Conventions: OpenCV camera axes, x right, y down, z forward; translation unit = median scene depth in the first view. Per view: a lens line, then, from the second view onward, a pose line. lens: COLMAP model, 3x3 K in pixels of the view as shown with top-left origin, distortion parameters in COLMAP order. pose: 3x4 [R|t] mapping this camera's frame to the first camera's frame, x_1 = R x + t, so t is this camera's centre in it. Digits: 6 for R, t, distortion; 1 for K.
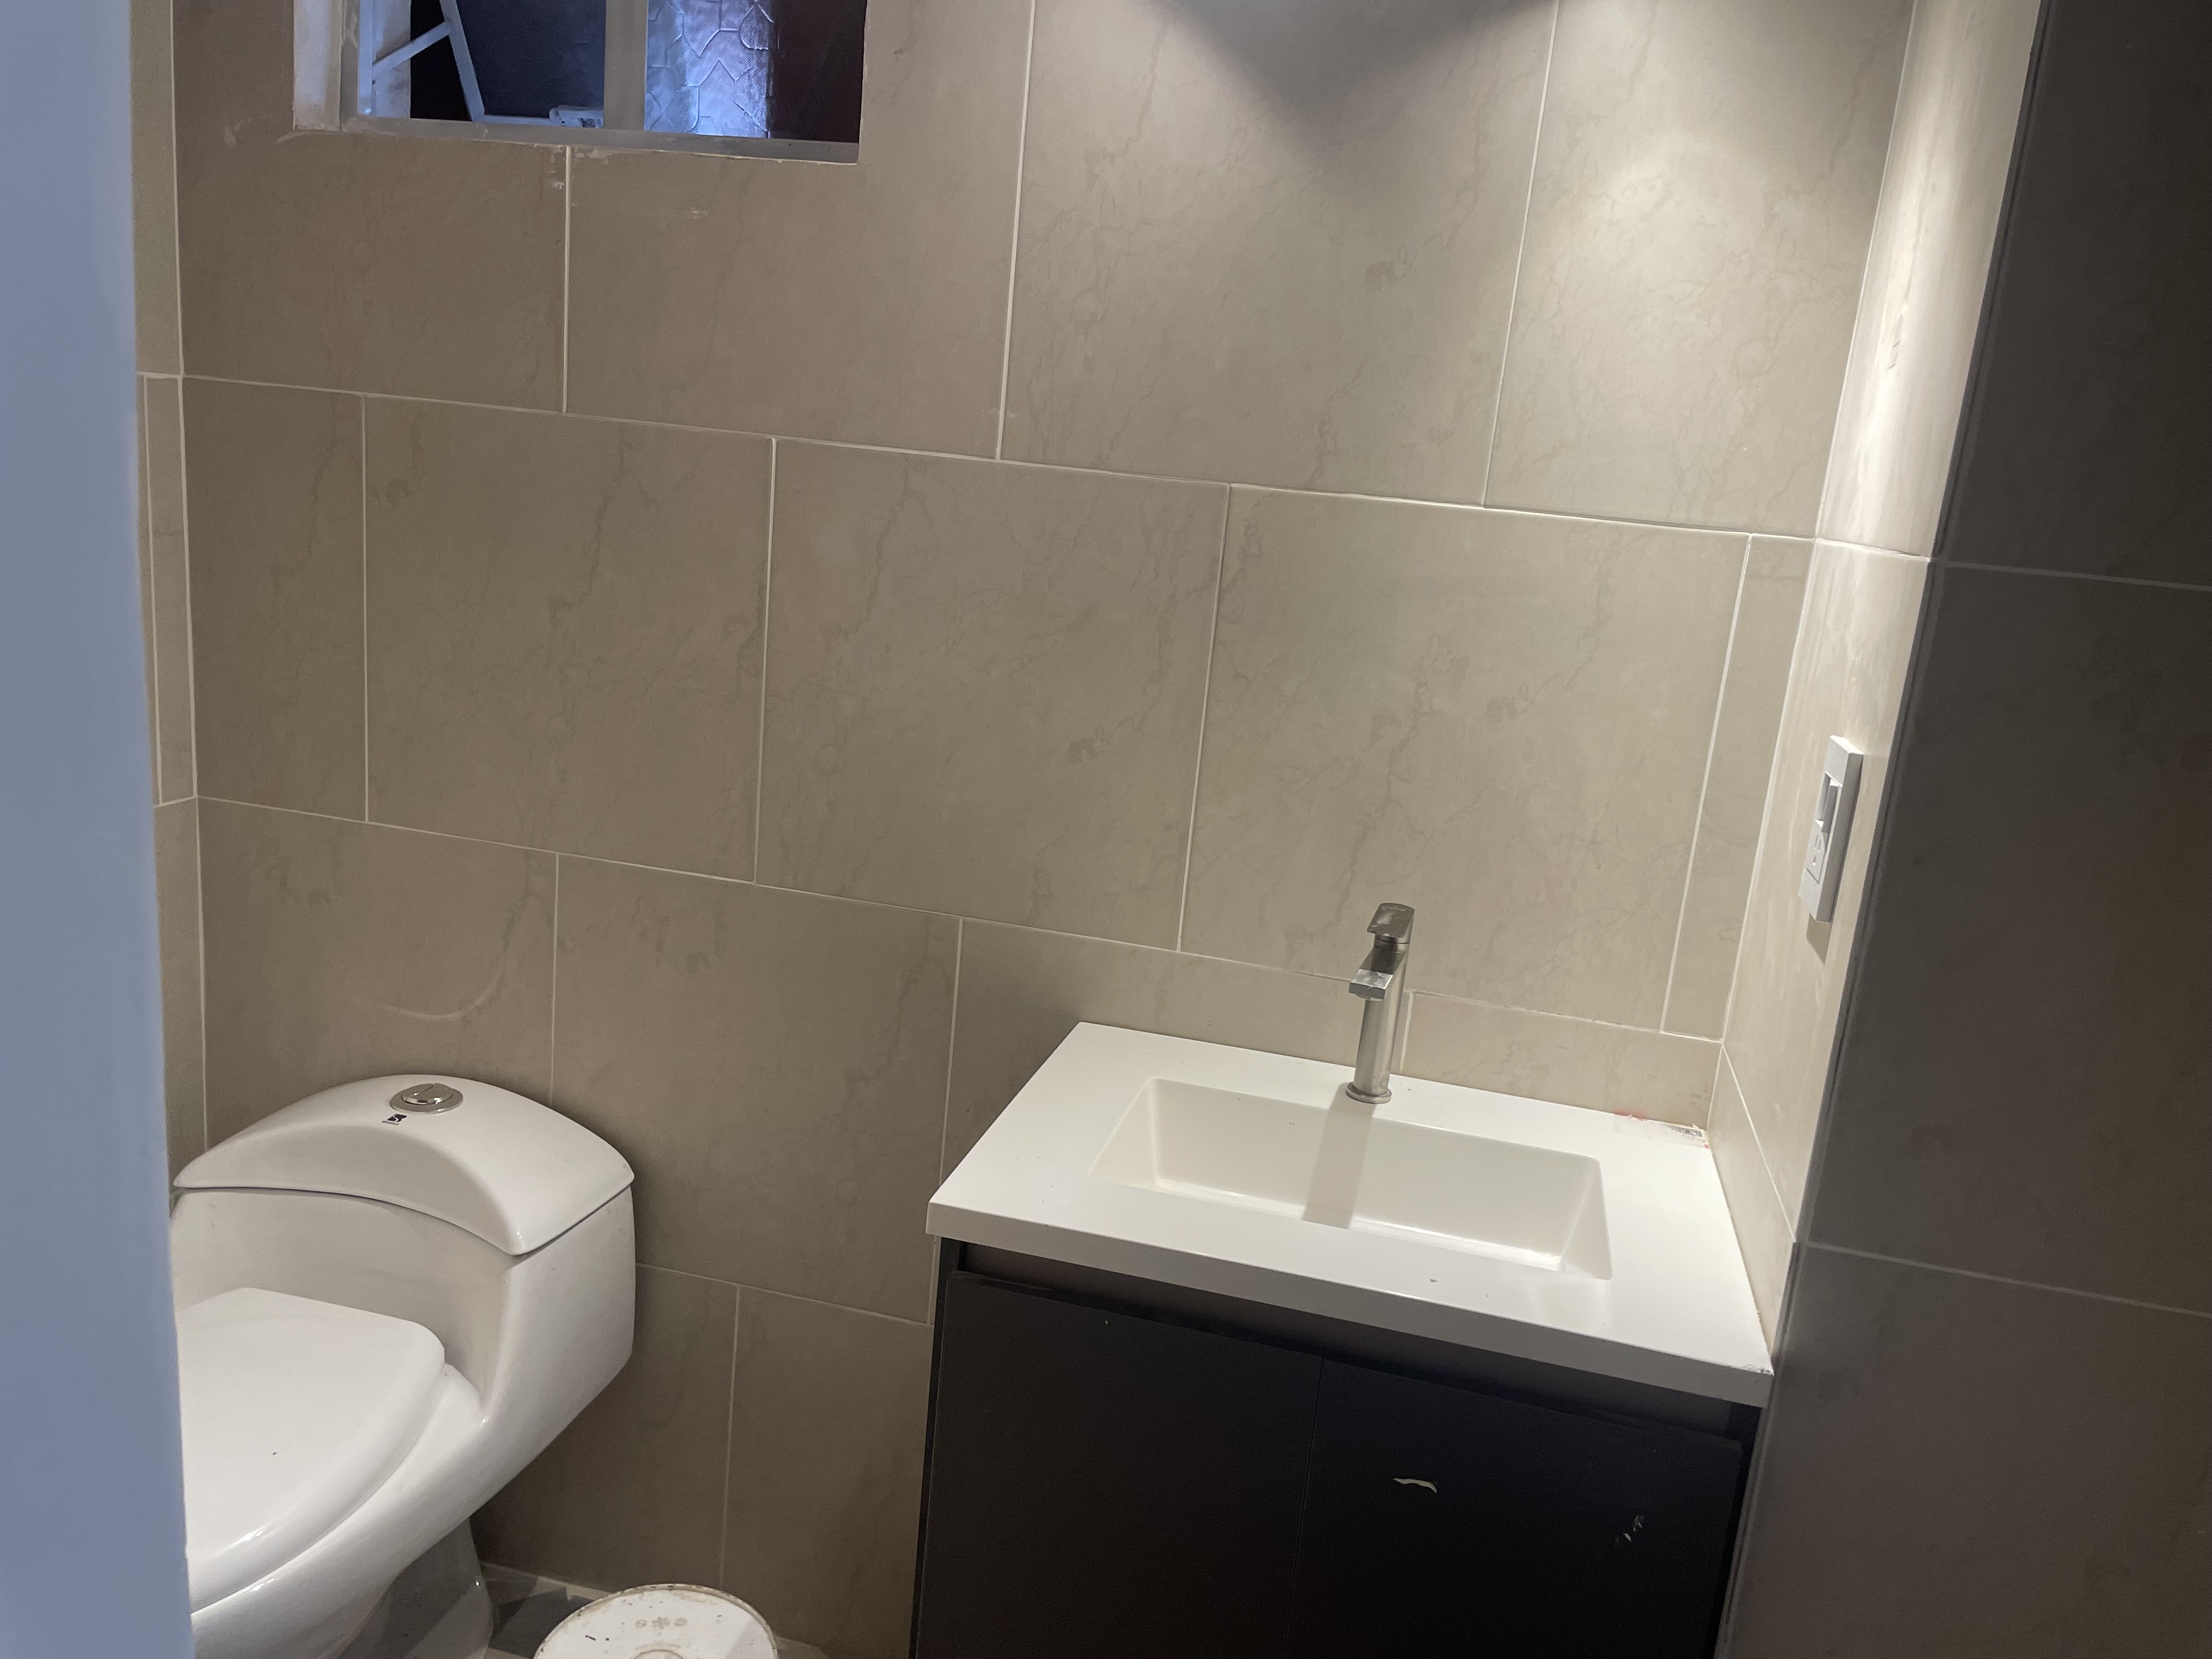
lens RADIAL K [[1673.1, 0, 1110.5], [0, 1673.1, 830.7], [0, 0, 1]] dist [-0.004010, -0.016695]
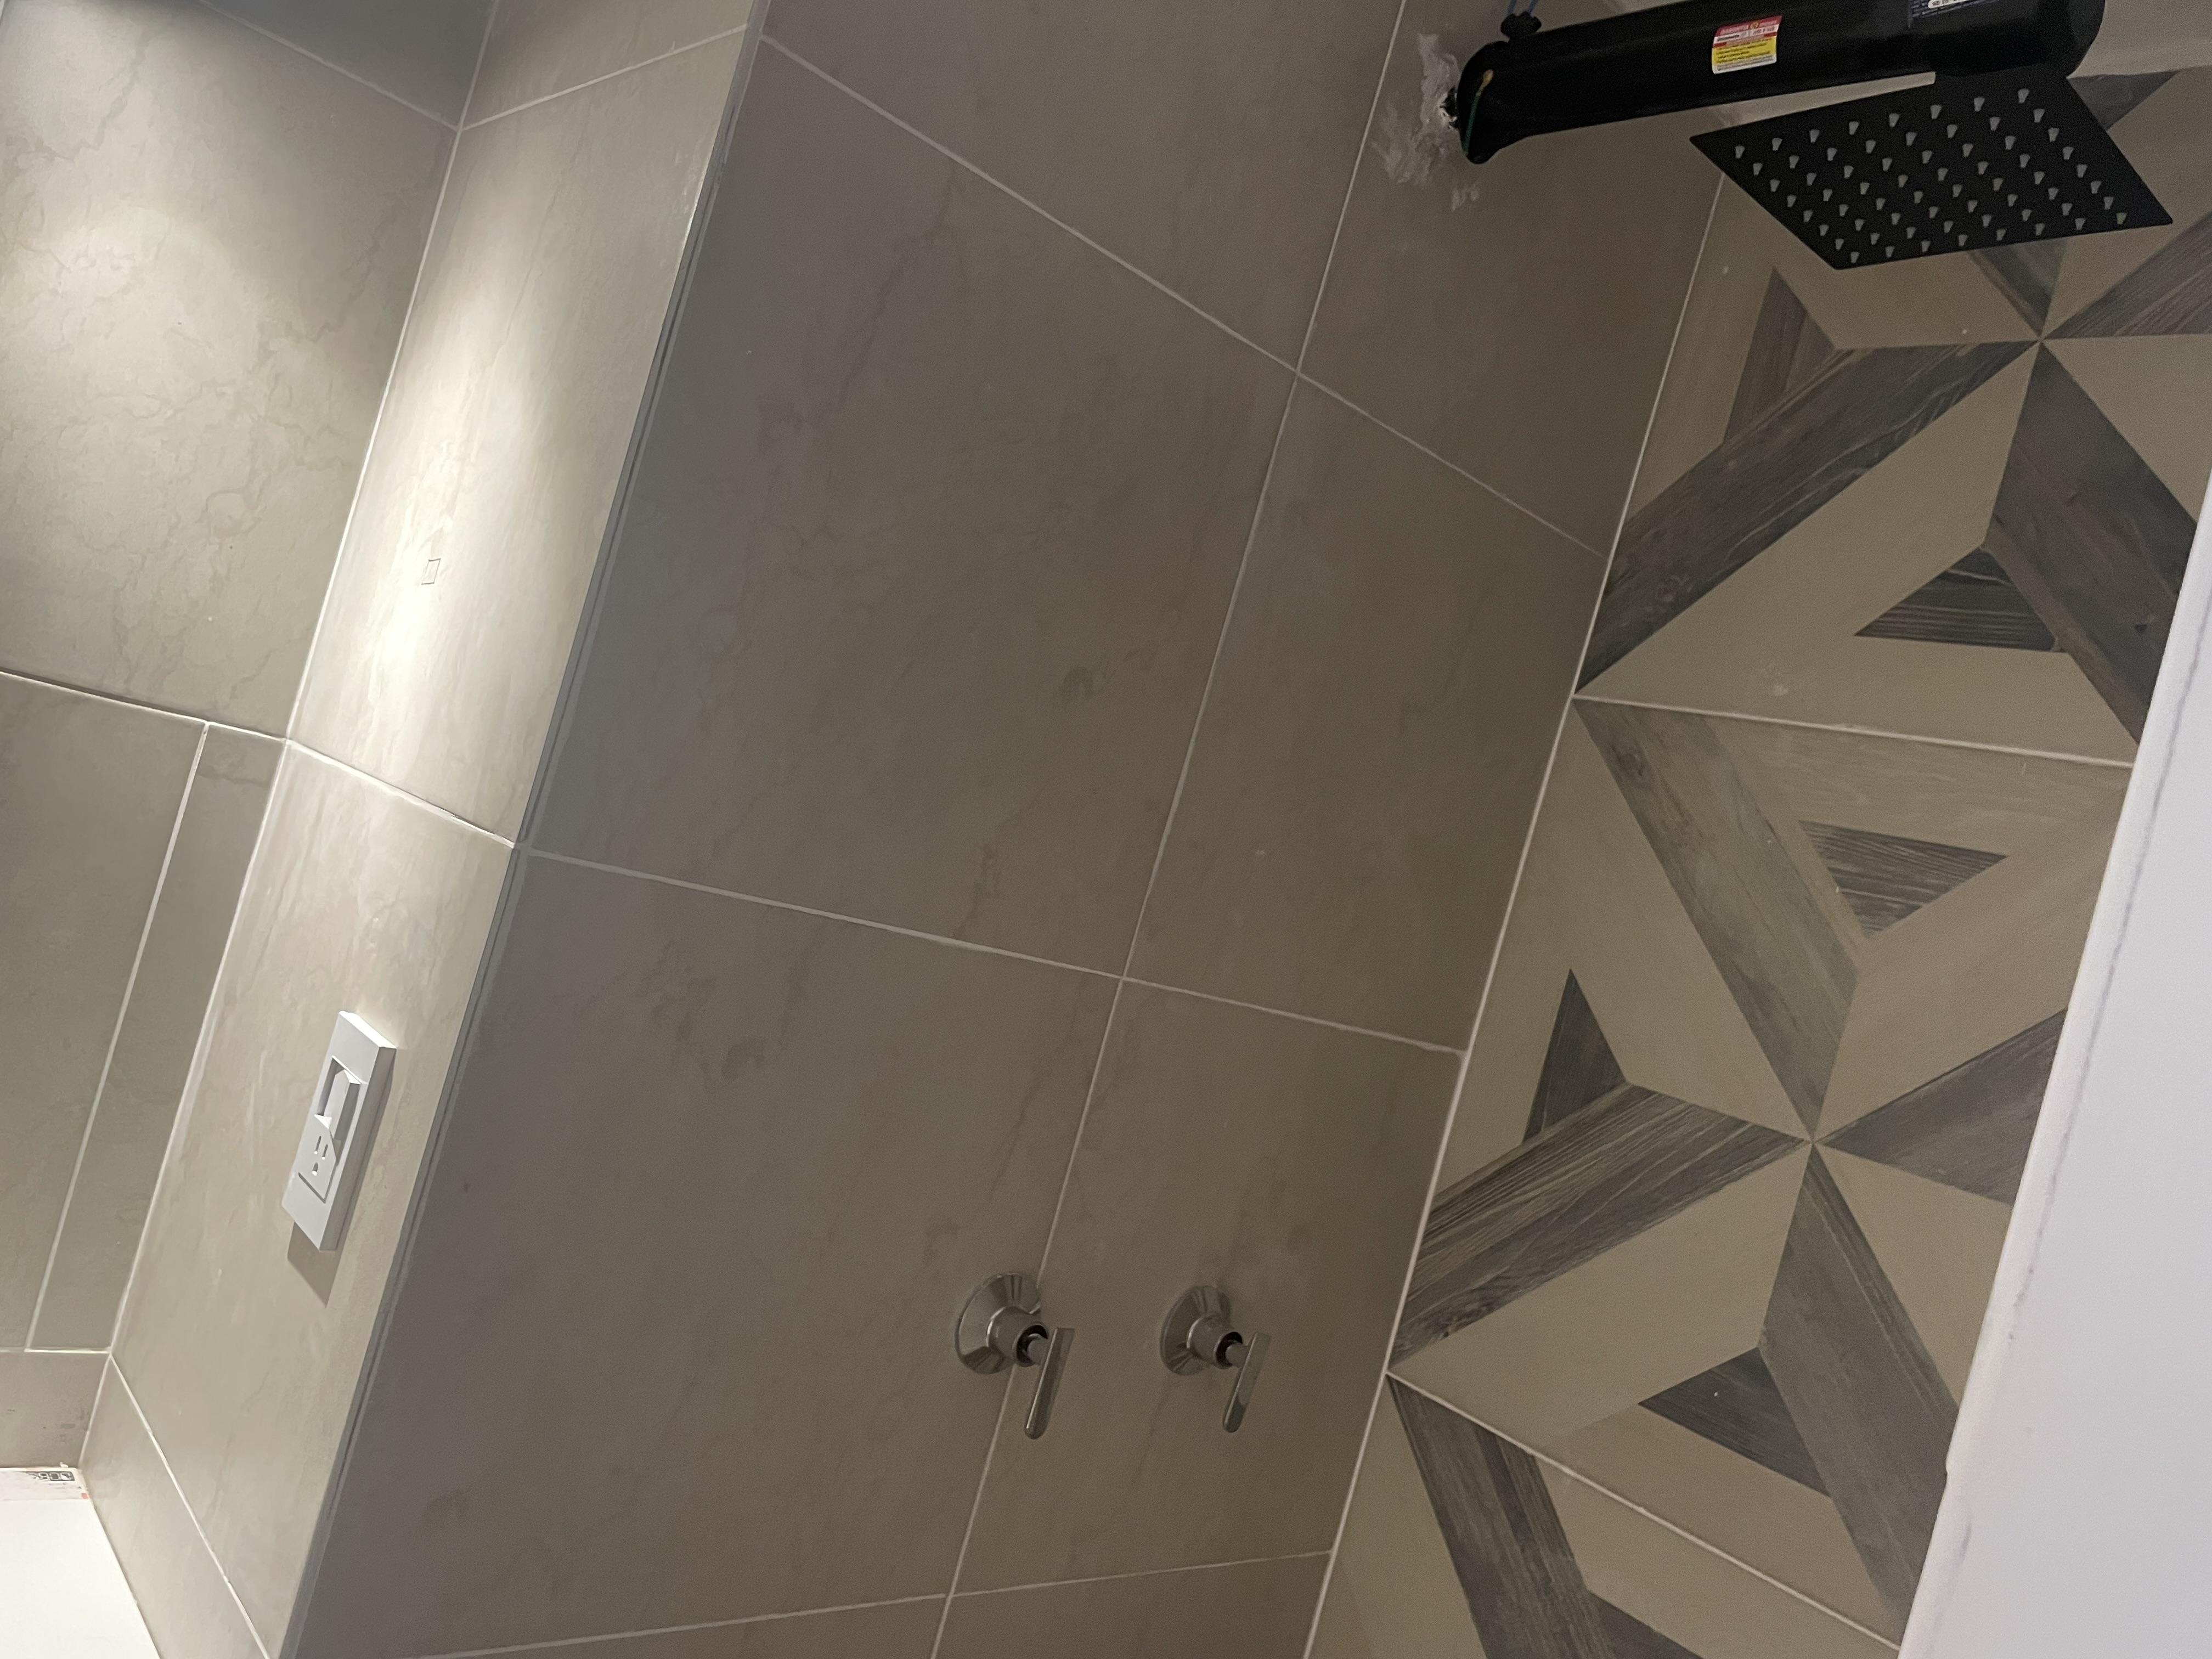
lens RADIAL K [[1673.1, 0, 1108.9], [0, 1673.1, 820.2], [0, 0, 1]] dist [-0.004010, -0.016695]
pose [[0.554979, 0.085410, 0.827468, -0.044745], [-0.041939, 0.996323, -0.074711, -0.087505], [-0.830806, 0.006759, 0.556520, 0.178680]]
